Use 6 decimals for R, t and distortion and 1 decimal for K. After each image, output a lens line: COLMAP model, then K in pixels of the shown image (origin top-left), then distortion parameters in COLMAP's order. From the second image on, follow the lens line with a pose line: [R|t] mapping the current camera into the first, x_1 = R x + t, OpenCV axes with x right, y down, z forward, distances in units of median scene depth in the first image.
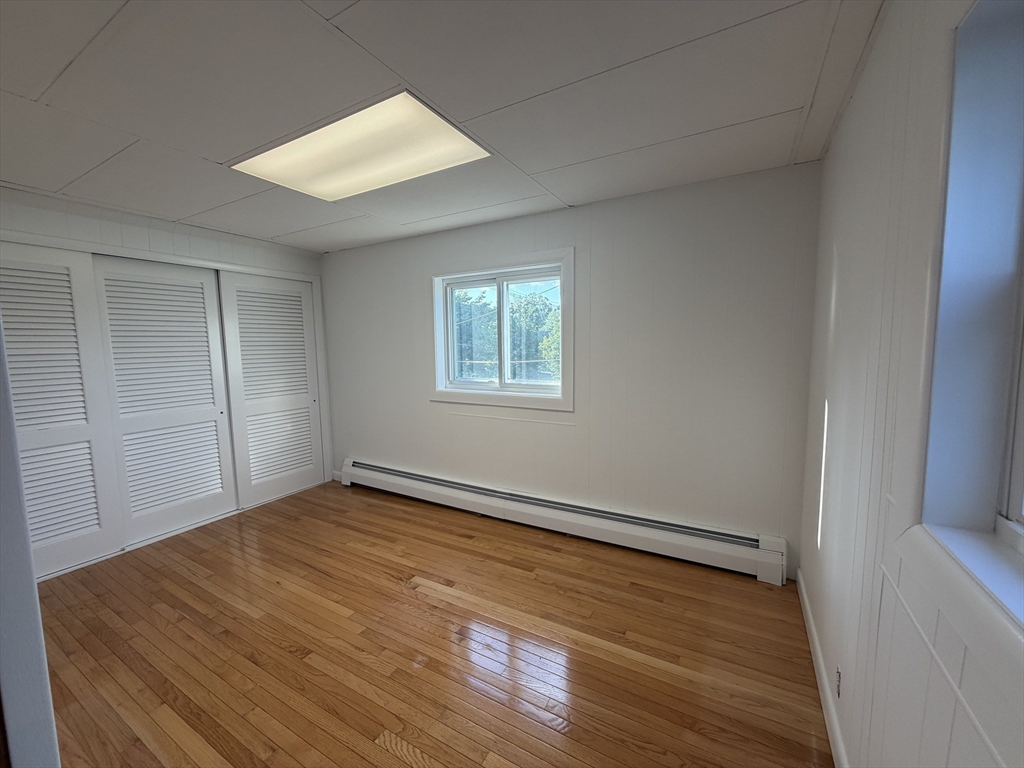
lens RADIAL K [[406.3, 0, 508.3], [0, 406.3, 384.8], [0, 0, 1]] dist [-0.000227, -0.000025]
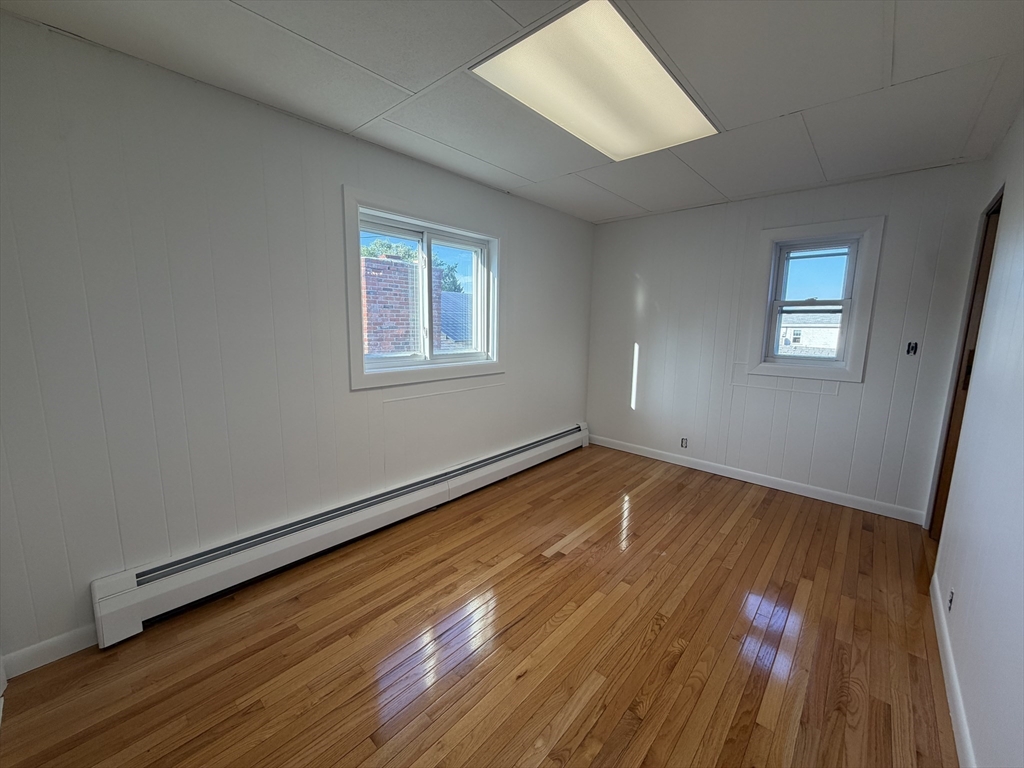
lens RADIAL K [[406.3, 0, 508.3], [0, 406.3, 384.8], [0, 0, 1]] dist [-0.000227, -0.000025]
pose [[0.207910, -0.131320, 0.969293, -0.972829], [0.082242, 0.989785, 0.116456, -0.033957], [-0.974685, 0.055504, 0.216586, 0.739798]]
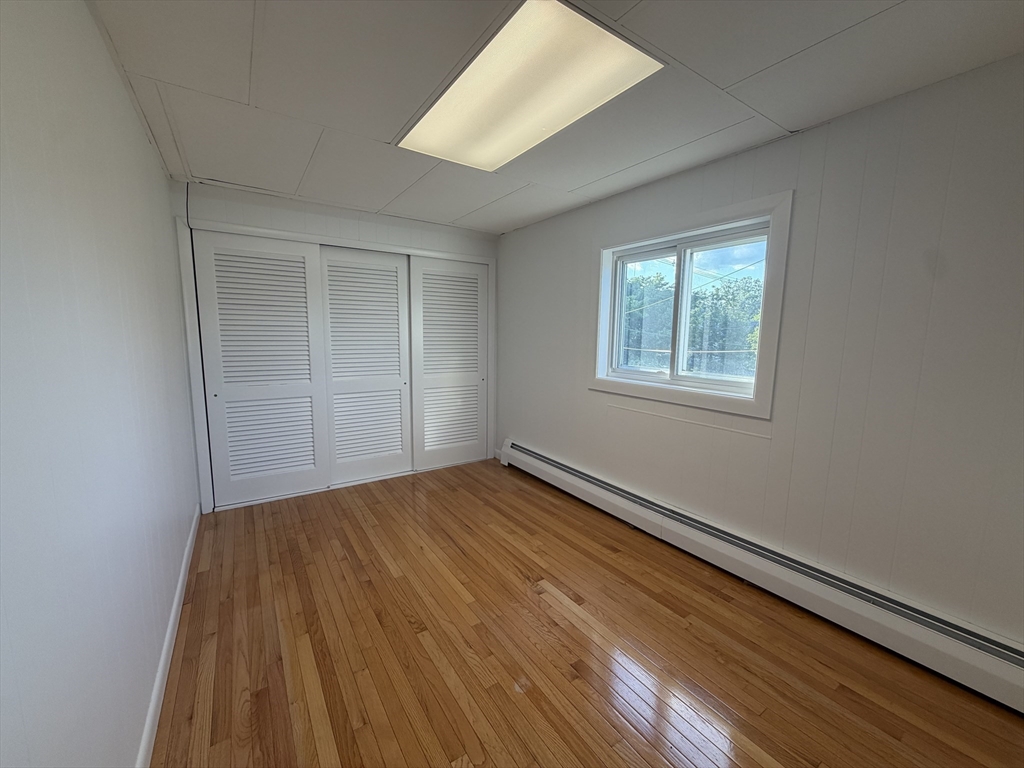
lens RADIAL K [[406.3, 0, 508.3], [0, 406.3, 384.8], [0, 0, 1]] dist [-0.000227, -0.000025]
pose [[0.896012, 0.082646, -0.436270, 0.051236], [-0.070982, 0.996550, 0.043003, 0.004987], [0.438319, -0.007564, 0.898788, 0.134812]]
